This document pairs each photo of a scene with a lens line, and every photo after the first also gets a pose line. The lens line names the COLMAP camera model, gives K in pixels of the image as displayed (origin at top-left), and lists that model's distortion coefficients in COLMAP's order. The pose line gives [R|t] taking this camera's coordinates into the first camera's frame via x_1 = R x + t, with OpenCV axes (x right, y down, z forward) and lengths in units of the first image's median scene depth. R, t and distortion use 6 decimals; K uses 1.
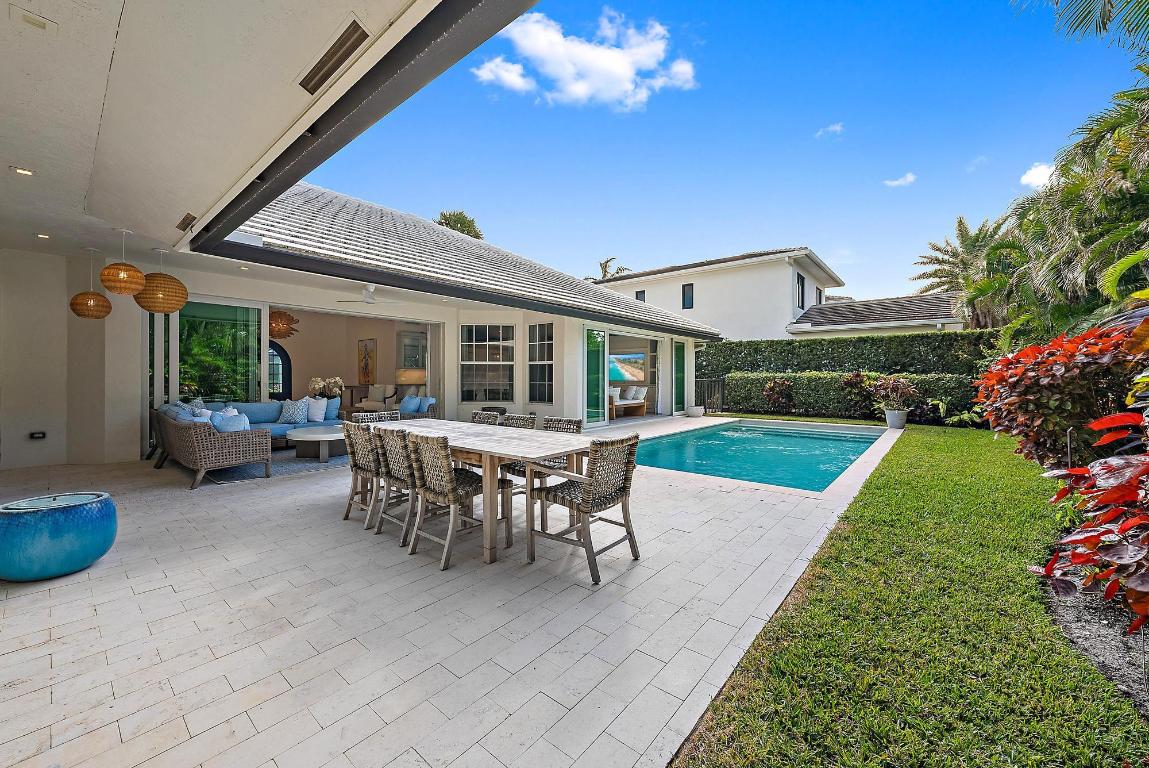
lens RADIAL K [[438.6, 0, 574.5], [0, 438.6, 384.0], [0, 0, 1]] dist [0.000451, 0.000042]
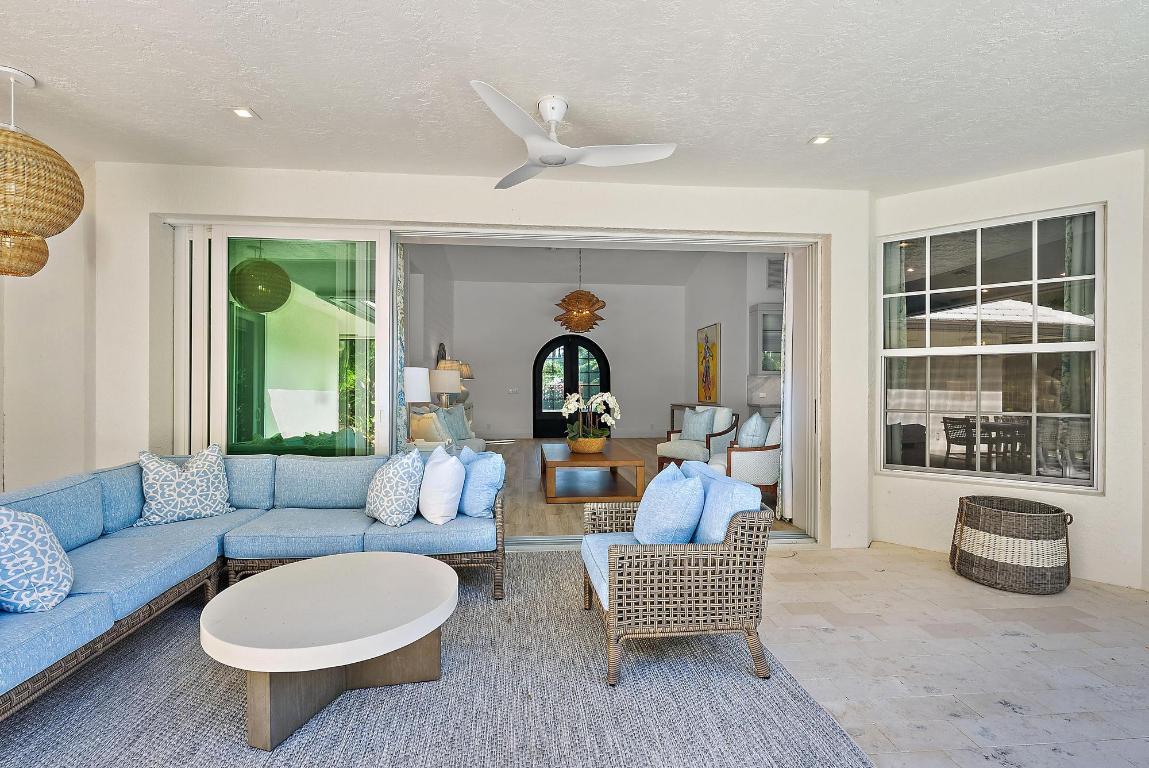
lens RADIAL K [[537.6, 0, 574.5], [0, 537.6, 384.0], [0, 0, 1]] dist [0.005669, 0.000448]
pose [[0.709190, -0.004350, -0.705004, -0.130016], [-0.008611, 0.999853, -0.014832, -0.016586], [0.704965, 0.016589, 0.709048, 0.519435]]
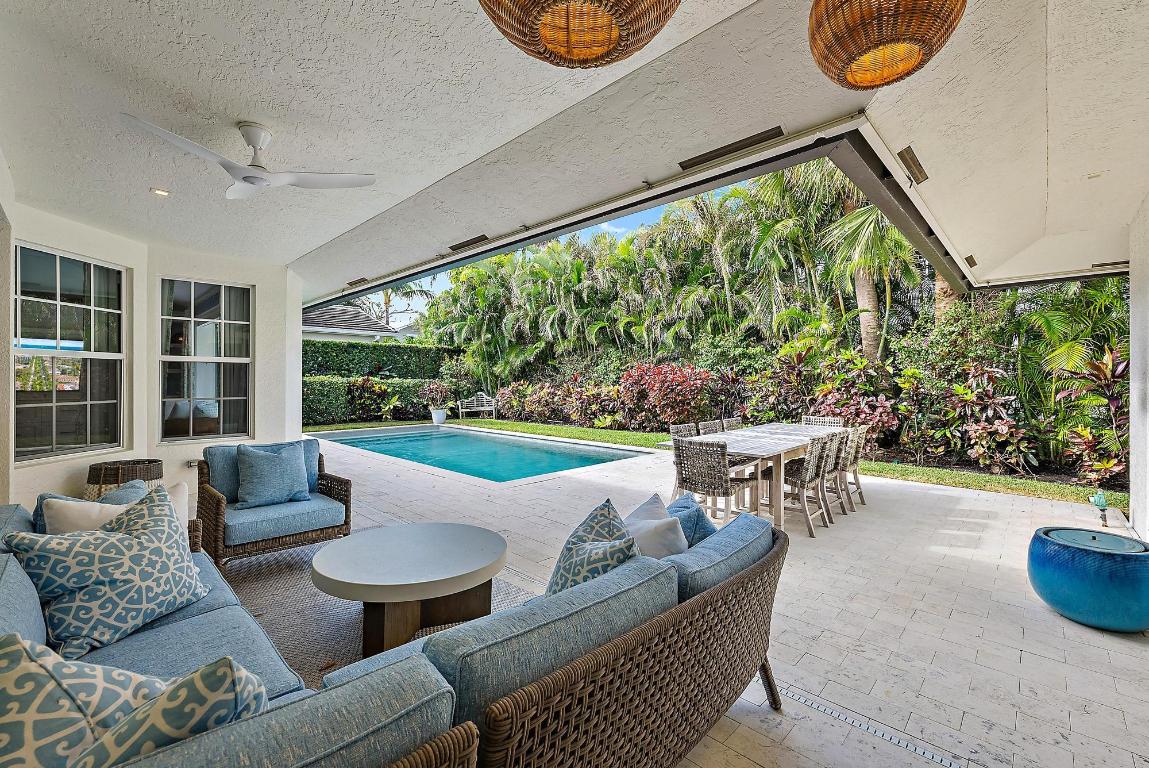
lens RADIAL K [[486.8, 0, 574.5], [0, 486.8, 384.0], [0, 0, 1]] dist [-0.003303, -0.000200]
pose [[0.081032, -0.012476, 0.996633, -0.577961], [0.017167, 0.999791, 0.011120, -0.018843], [-0.996564, 0.016208, 0.081230, 0.506022]]
